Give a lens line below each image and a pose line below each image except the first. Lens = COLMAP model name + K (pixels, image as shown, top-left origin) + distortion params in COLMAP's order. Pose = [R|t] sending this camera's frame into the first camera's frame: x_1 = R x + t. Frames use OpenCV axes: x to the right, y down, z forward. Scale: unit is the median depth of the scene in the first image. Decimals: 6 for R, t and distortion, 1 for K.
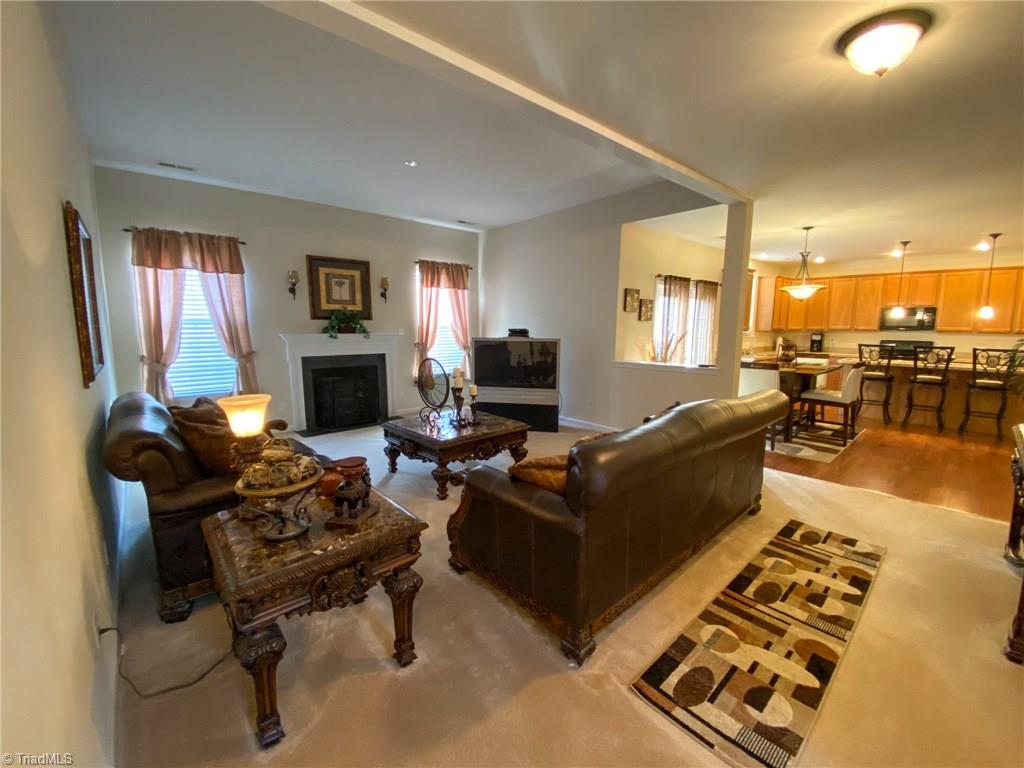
lens RADIAL K [[419.4, 0, 509.3], [0, 419.4, 383.7], [0, 0, 1]] dist [0.002652, -0.015714]
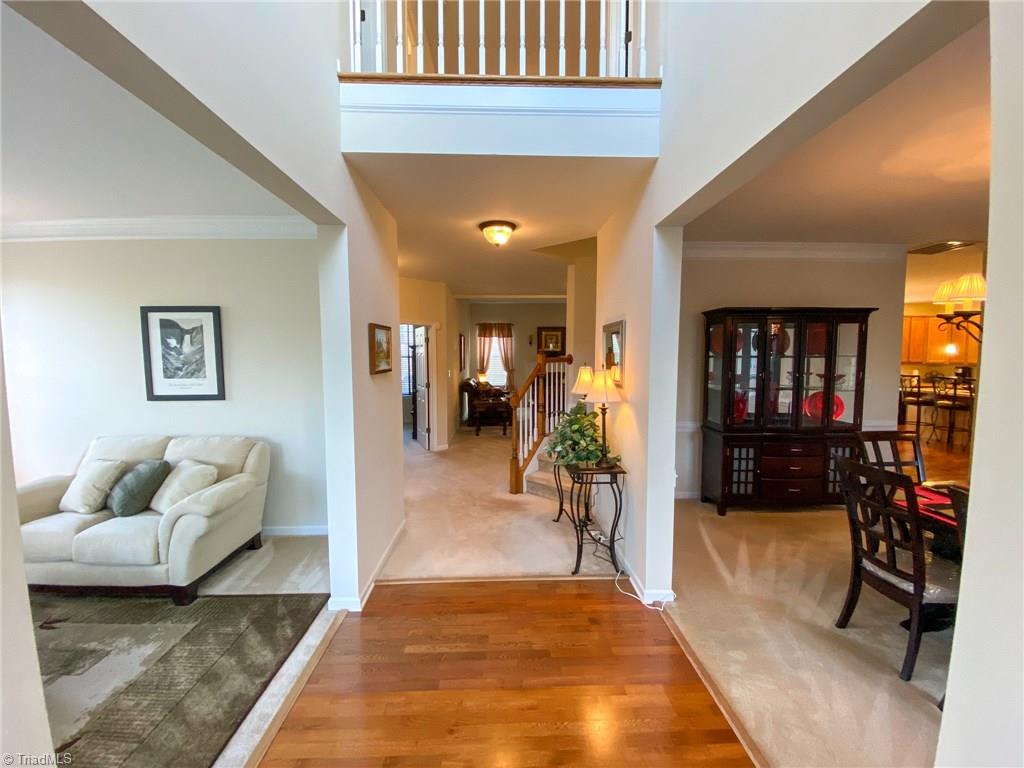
lens RADIAL K [[419.4, 0, 509.3], [0, 419.4, 383.7], [0, 0, 1]] dist [0.002652, -0.015714]
pose [[0.769853, 0.042700, -0.636792, 0.922108], [-0.086831, 0.995490, -0.038222, 0.102704], [0.632288, 0.084719, 0.770088, -0.874829]]
